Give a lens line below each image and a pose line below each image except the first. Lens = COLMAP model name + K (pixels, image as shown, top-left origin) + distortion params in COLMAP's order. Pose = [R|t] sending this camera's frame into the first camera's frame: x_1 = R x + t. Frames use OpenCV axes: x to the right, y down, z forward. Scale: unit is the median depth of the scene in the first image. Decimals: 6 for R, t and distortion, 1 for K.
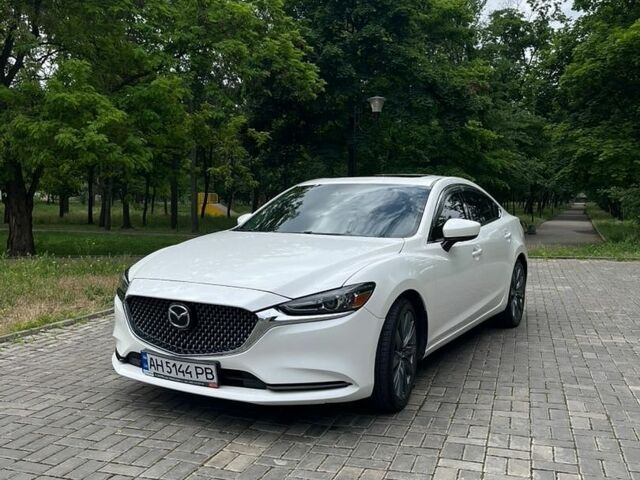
lens RADIAL K [[695.7, 0, 320.0], [0, 695.7, 240.0], [0, 0, 1]] dist [-0.018439, 0.004771]
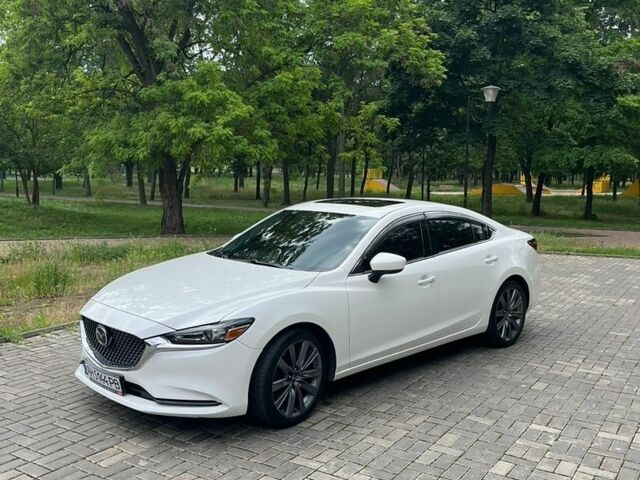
lens RADIAL K [[695.7, 0, 320.0], [0, 695.7, 240.0], [0, 0, 1]] dist [-0.018439, 0.004771]
pose [[0.958225, 0.034764, -0.283894, 0.409010], [-0.020374, 0.998361, 0.053485, -0.107399], [0.285288, -0.045467, 0.957363, -0.061532]]
